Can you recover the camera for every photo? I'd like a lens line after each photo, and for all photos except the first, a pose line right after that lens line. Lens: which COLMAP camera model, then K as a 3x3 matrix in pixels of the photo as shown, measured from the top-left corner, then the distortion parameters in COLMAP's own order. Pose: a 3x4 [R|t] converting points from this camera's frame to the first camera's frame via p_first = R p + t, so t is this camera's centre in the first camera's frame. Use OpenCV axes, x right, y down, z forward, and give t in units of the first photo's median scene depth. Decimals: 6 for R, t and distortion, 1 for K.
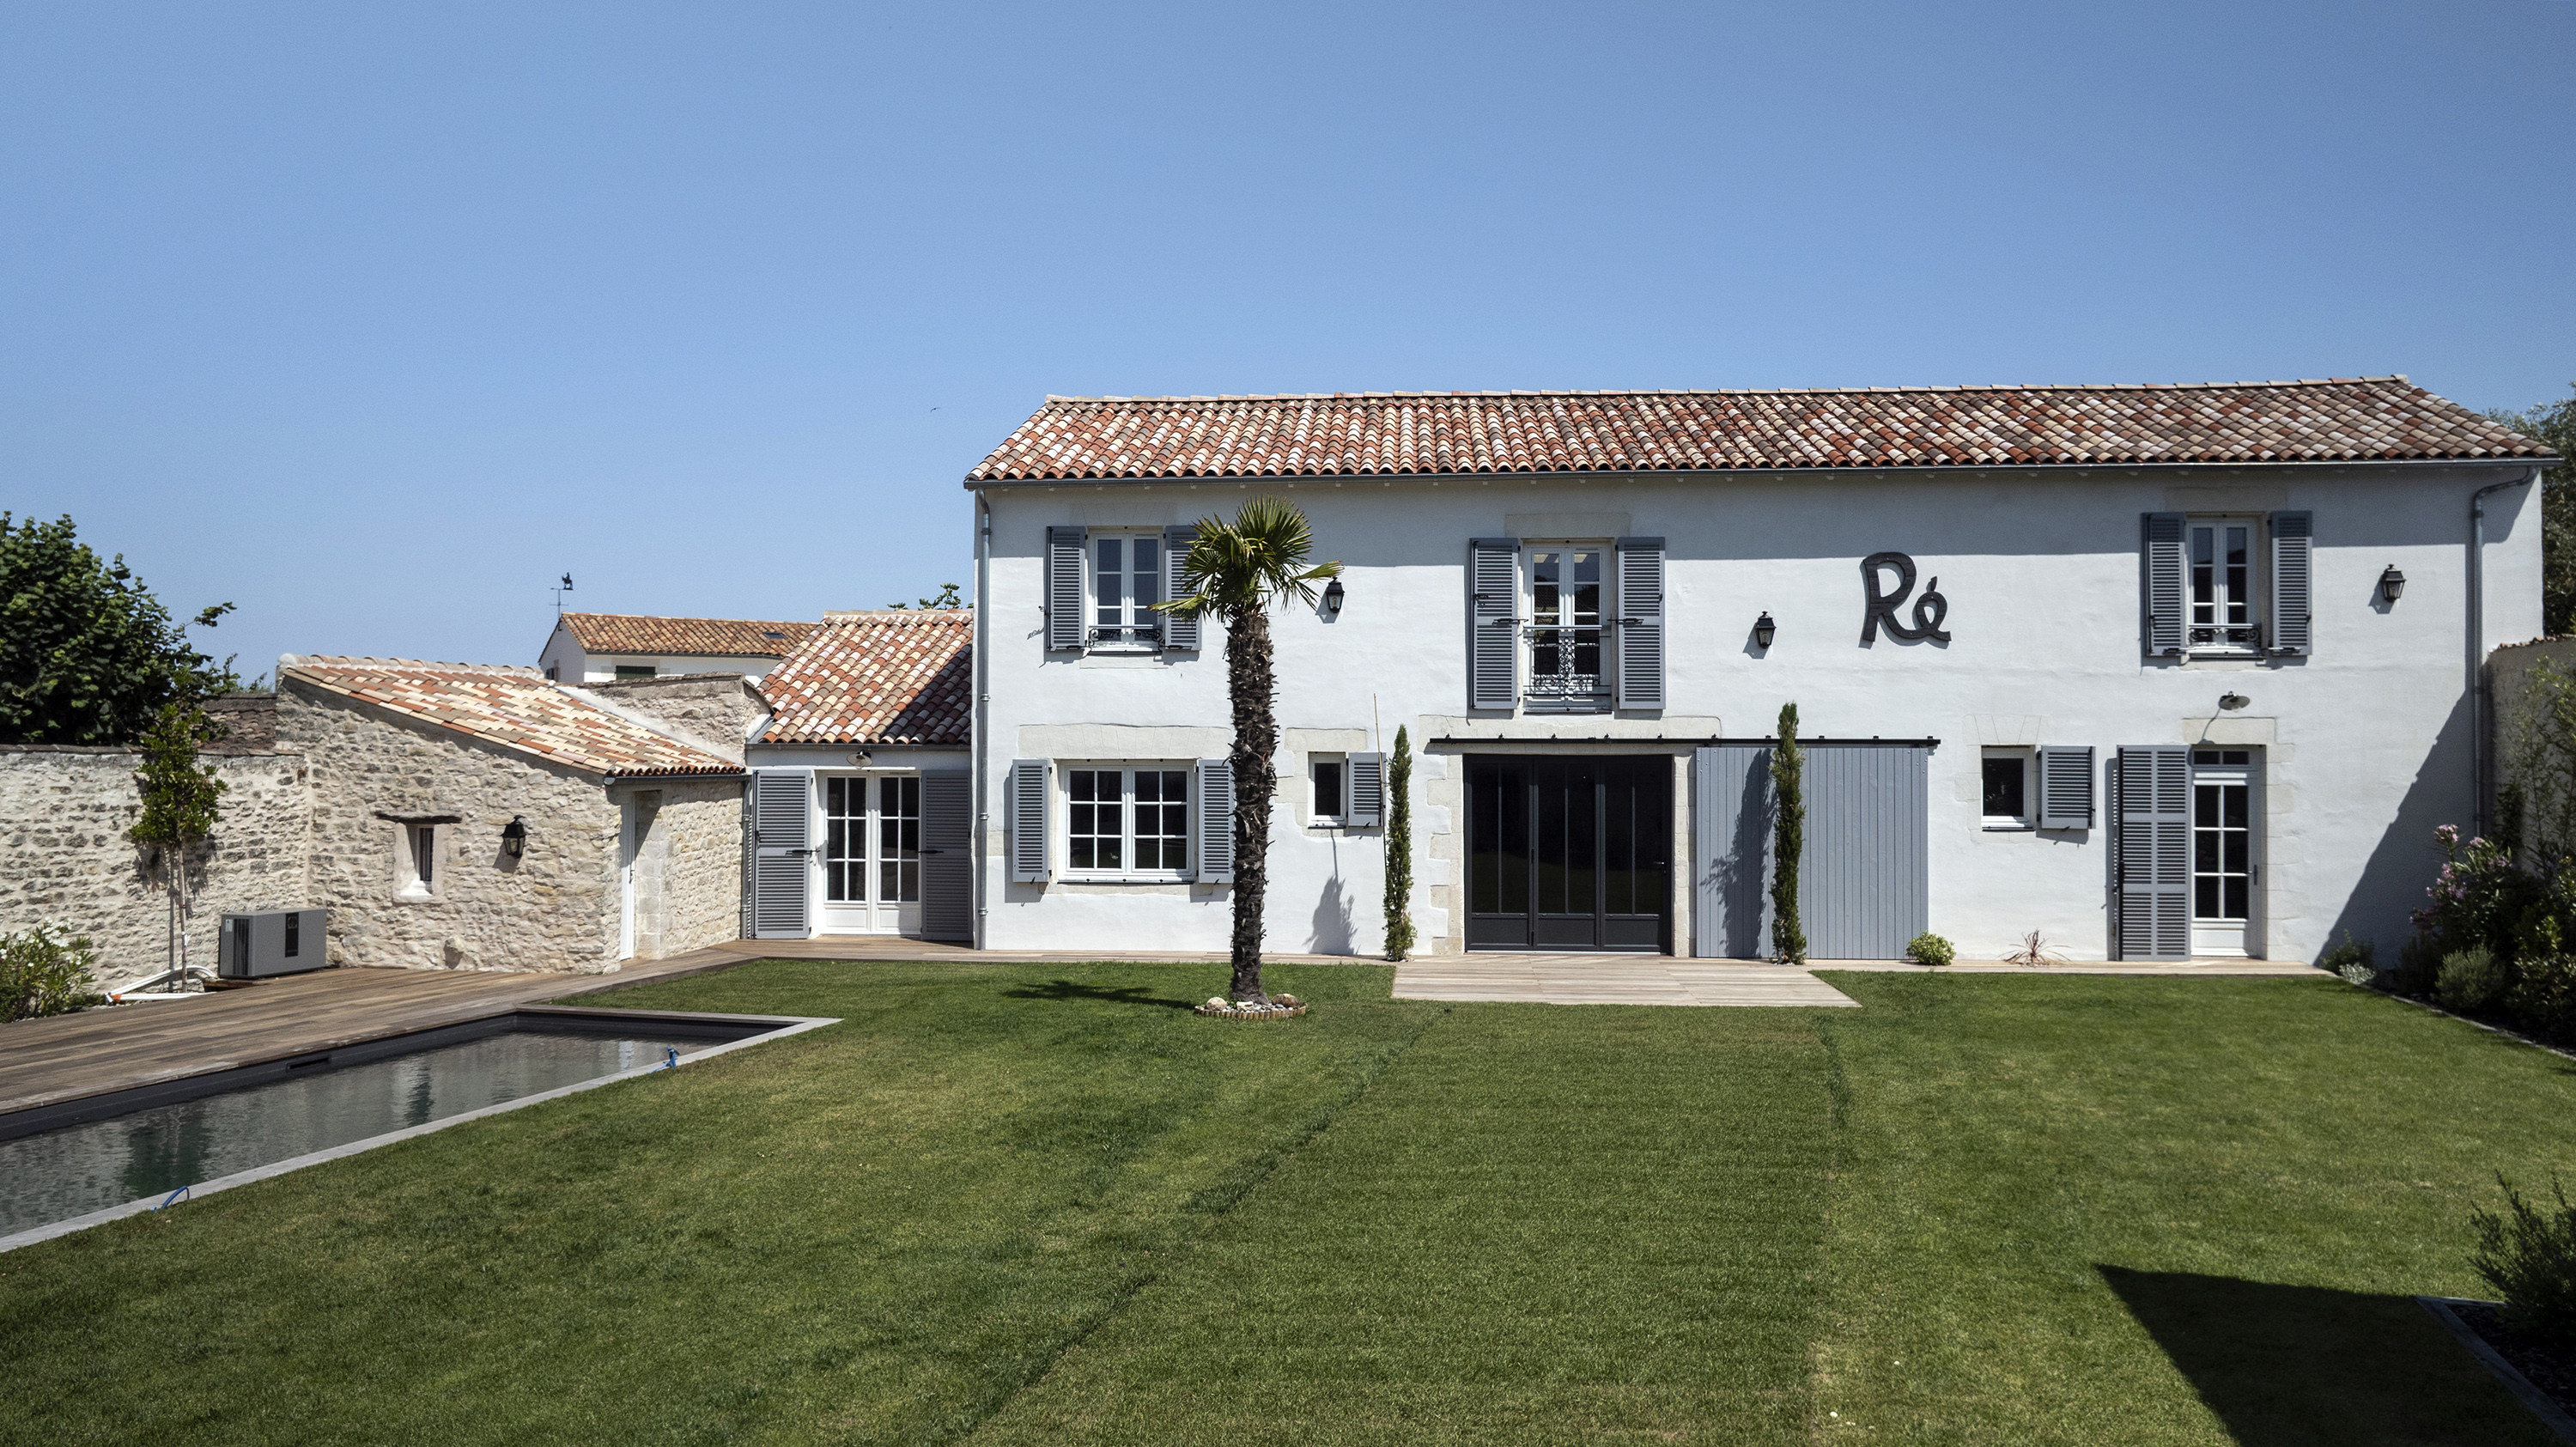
lens RADIAL K [[1866.3, 0, 1298.2], [0, 1866.3, 711.8], [0, 0, 1]] dist [-0.020709, 0.023282]
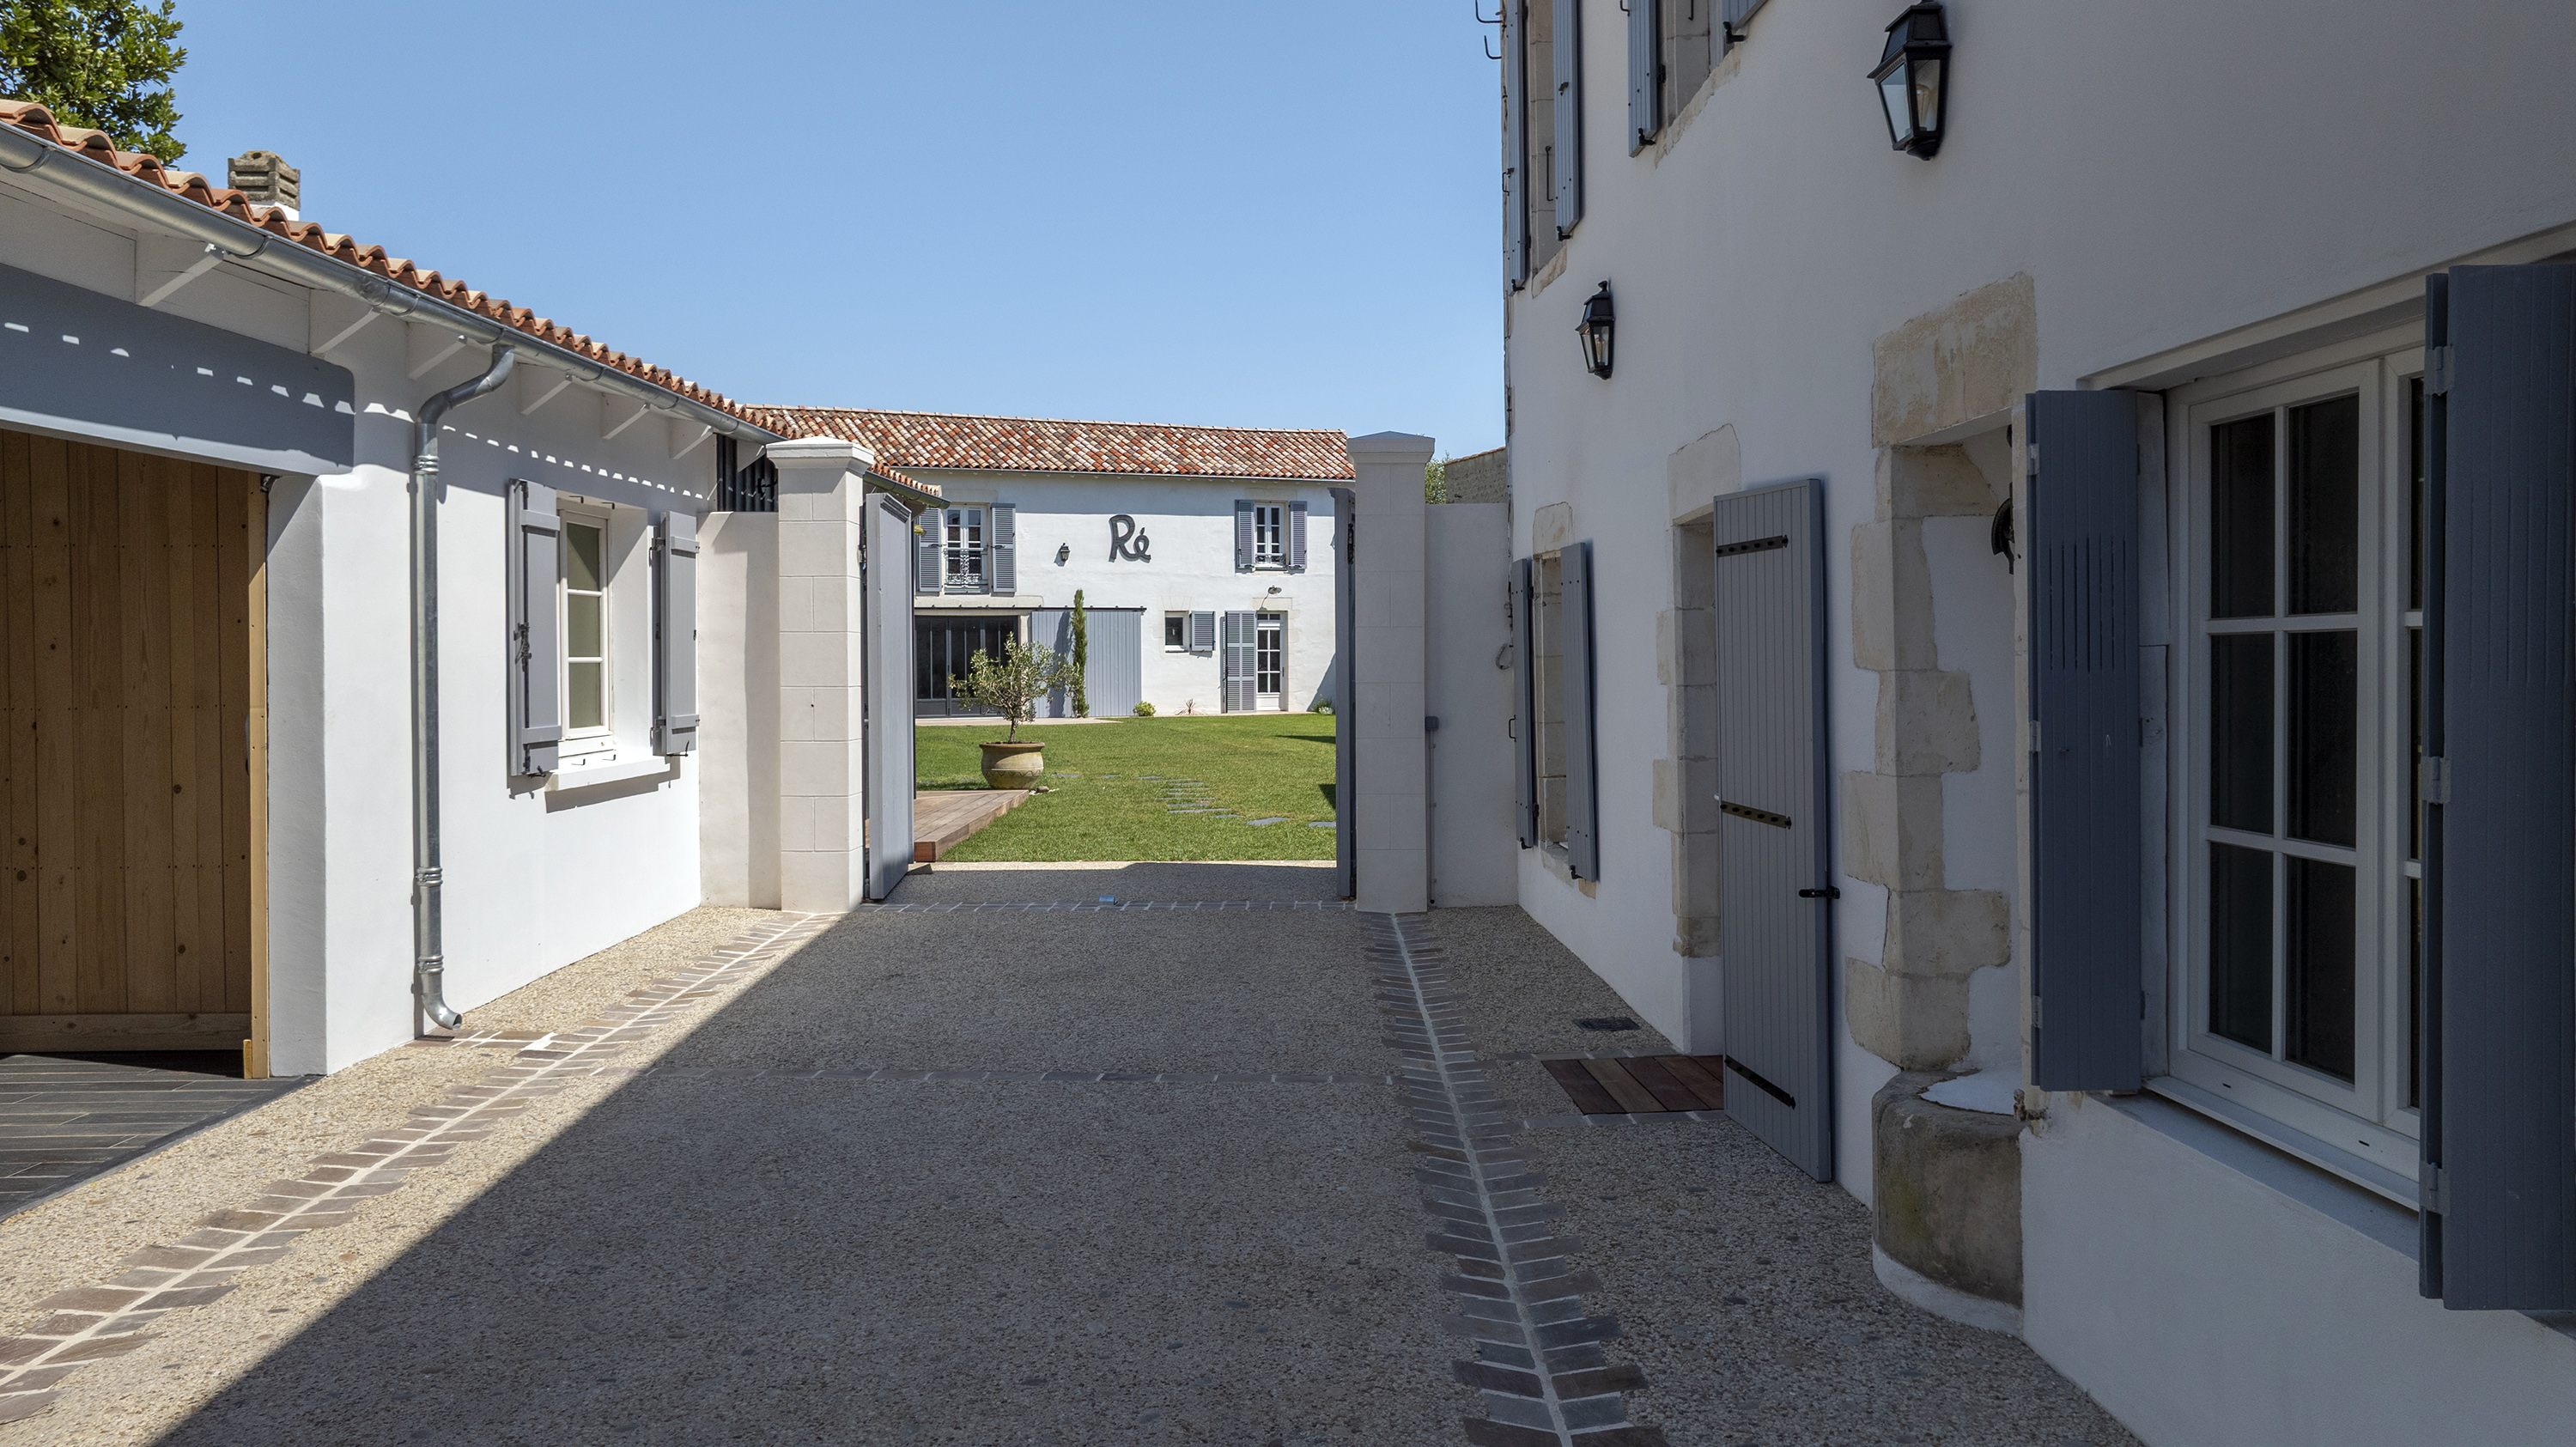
lens RADIAL K [[1866.3, 0, 1317.9], [0, 1866.3, 714.8], [0, 0, 1]] dist [-0.020709, 0.023282]
pose [[0.865280, -0.029448, 0.500424, -0.515703], [0.000875, 0.998360, 0.057236, 0.015007], [-0.501289, -0.049087, 0.863887, -0.858581]]
